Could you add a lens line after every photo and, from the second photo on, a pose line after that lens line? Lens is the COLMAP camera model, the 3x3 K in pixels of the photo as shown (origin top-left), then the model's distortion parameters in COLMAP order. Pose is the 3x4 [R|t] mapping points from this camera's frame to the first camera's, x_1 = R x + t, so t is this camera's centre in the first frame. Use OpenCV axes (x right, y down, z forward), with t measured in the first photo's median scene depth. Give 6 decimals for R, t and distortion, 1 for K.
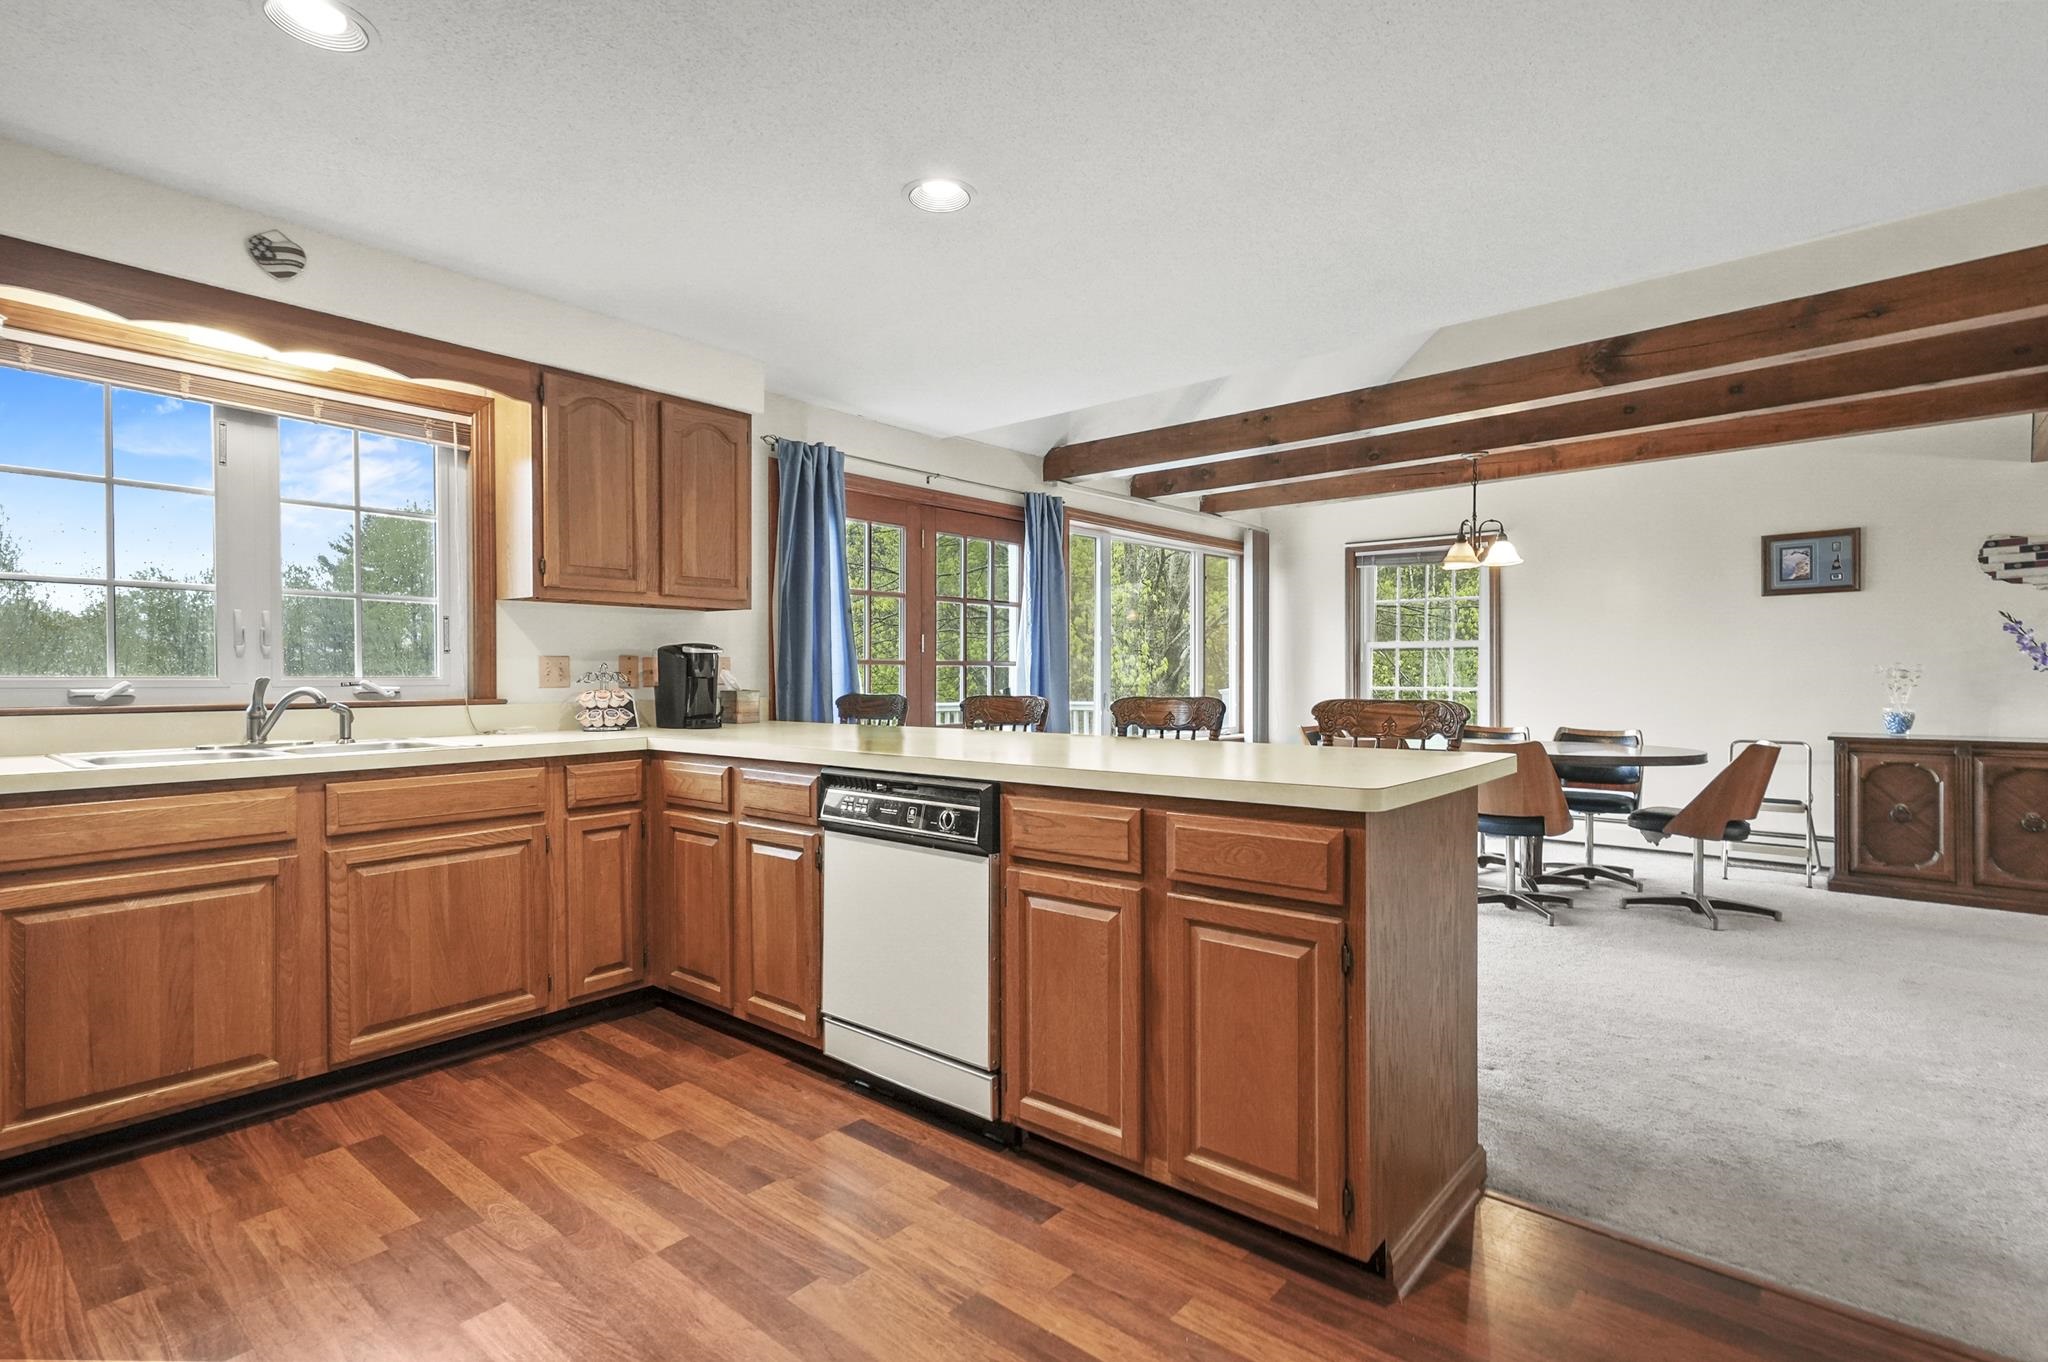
lens RADIAL K [[992.7, 0, 1022.3], [0, 992.7, 690.5], [0, 0, 1]] dist [0.014552, 0.009191]
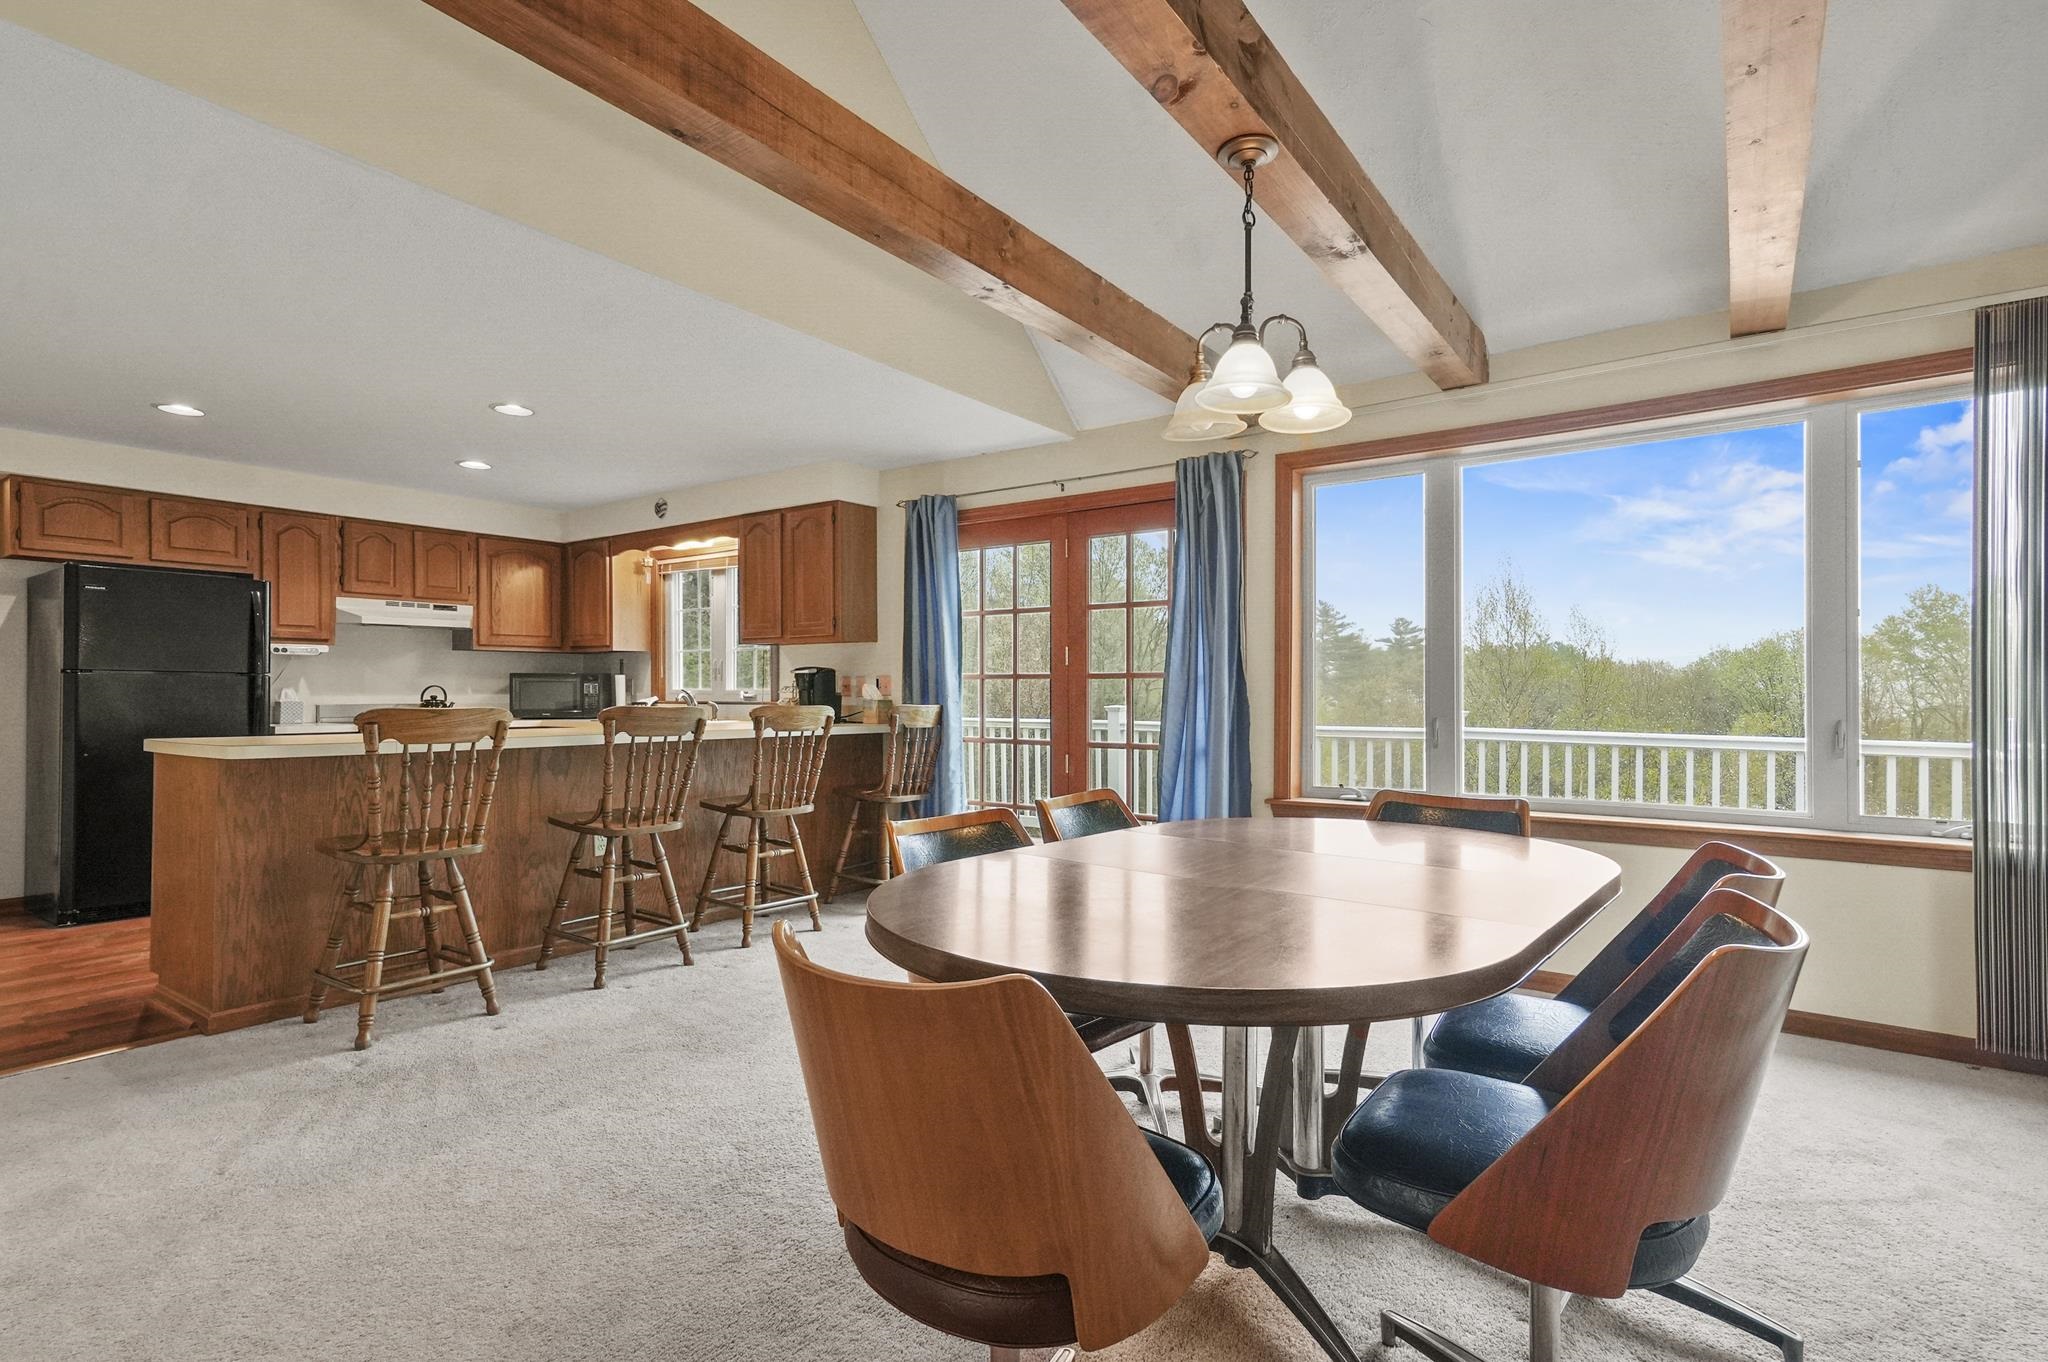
lens RADIAL K [[992.7, 0, 1017.5], [0, 992.7, 692.0], [0, 0, 1]] dist [0.014552, 0.009191]
pose [[0.078477, 0.000572, -0.996916, 1.481593], [-0.018204, 0.999834, -0.000860, -0.018344], [0.996750, 0.018215, 0.078474, 1.509722]]
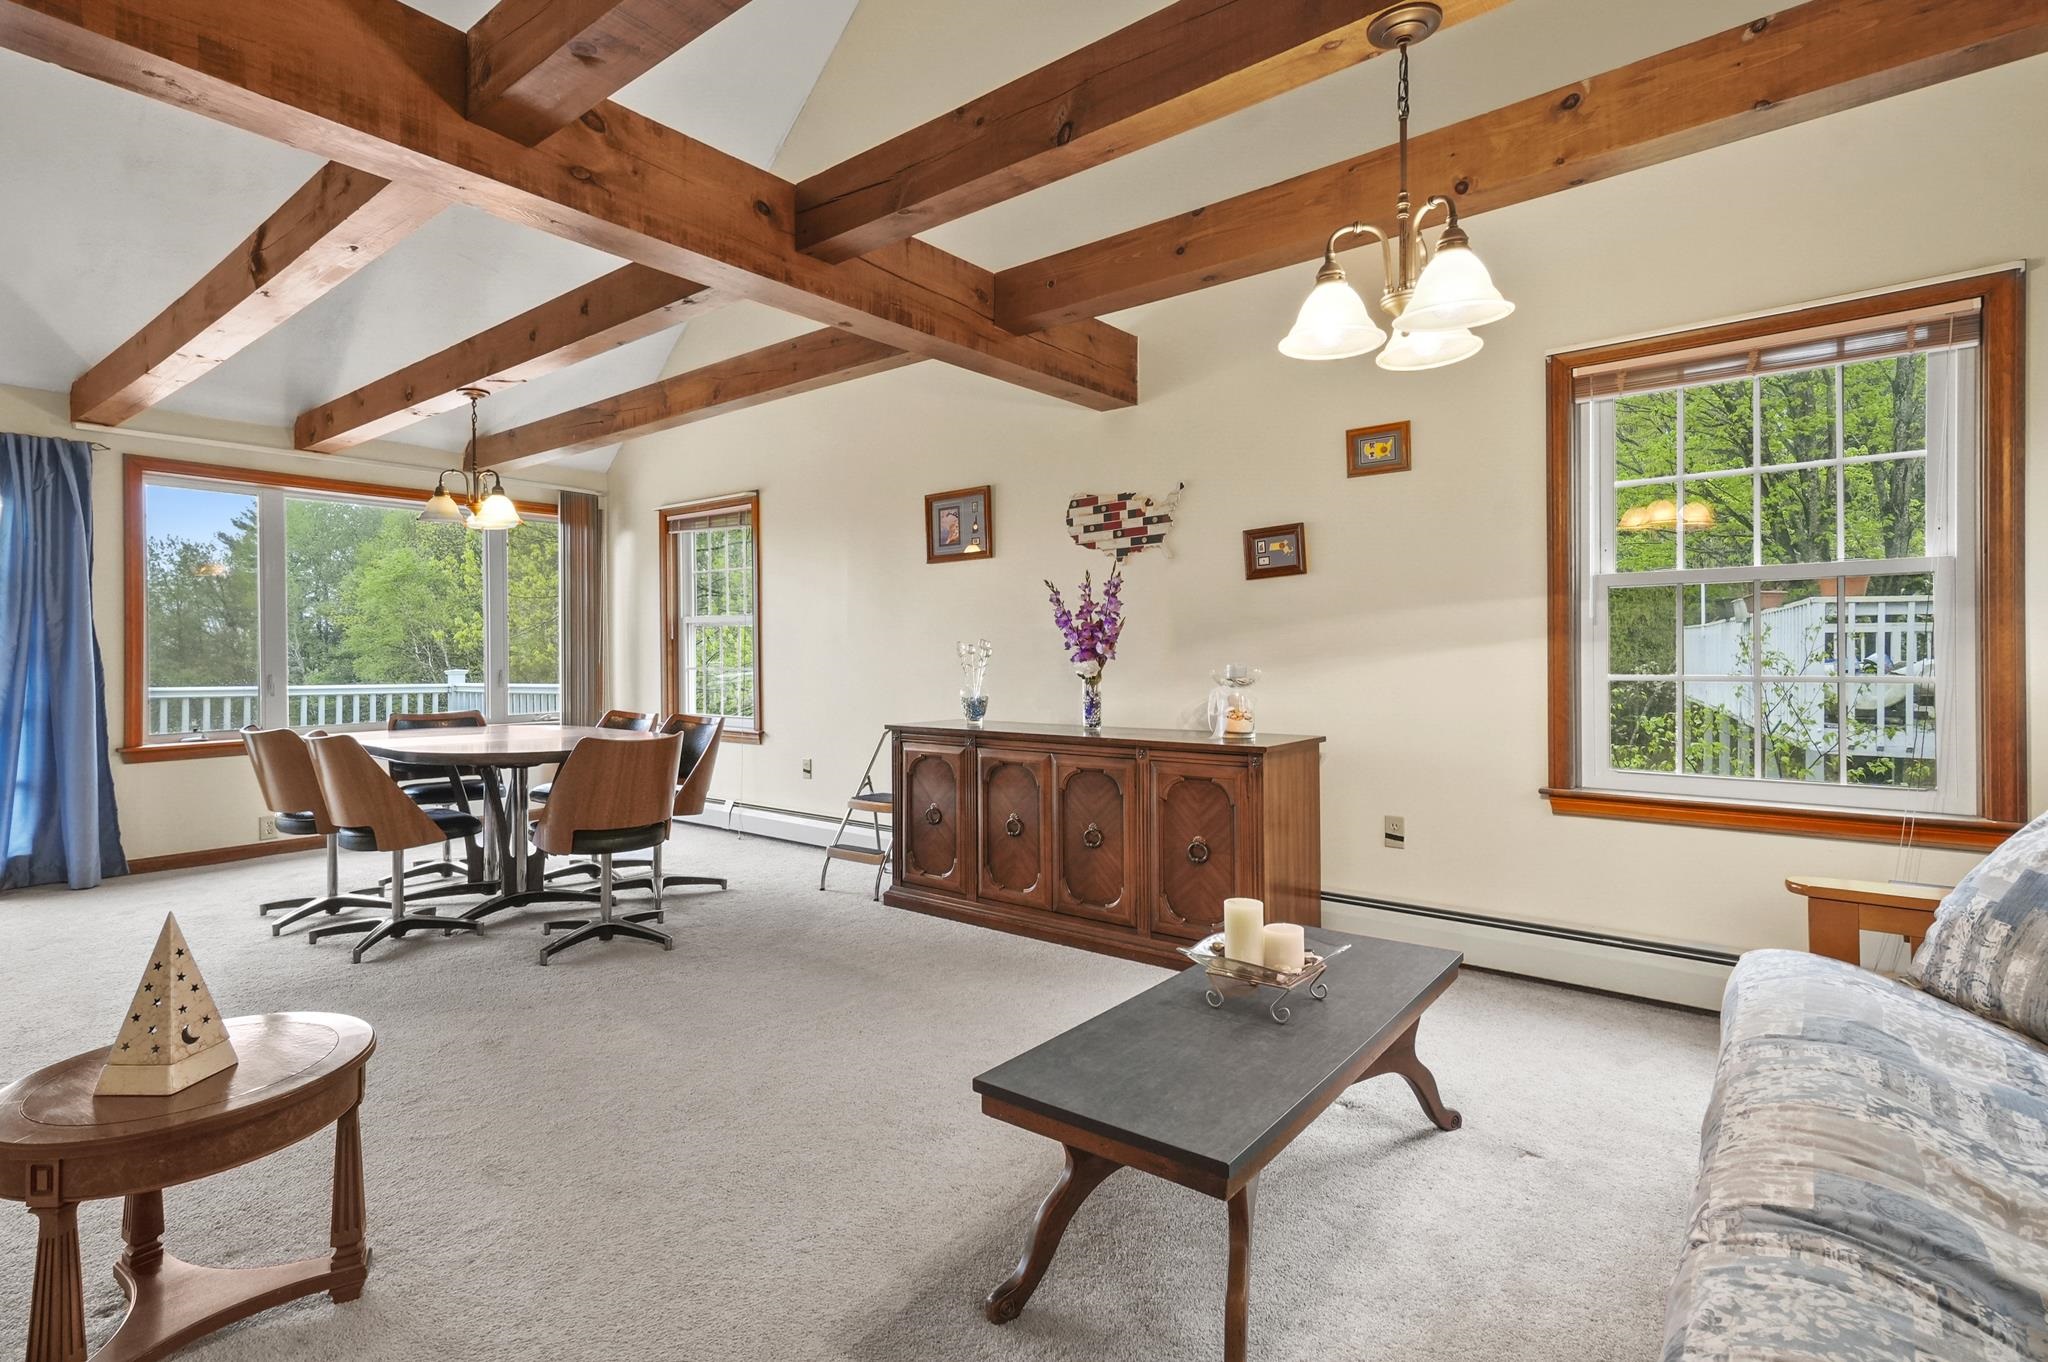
lens RADIAL K [[992.7, 0, 1014.9], [0, 992.7, 663.0], [0, 0, 1]] dist [0.014552, 0.009191]
pose [[0.999886, 0.000113, 0.015070, 1.516542], [-0.000009, 0.999976, -0.006863, -0.002018], [-0.015070, 0.006862, 0.999863, 0.246511]]
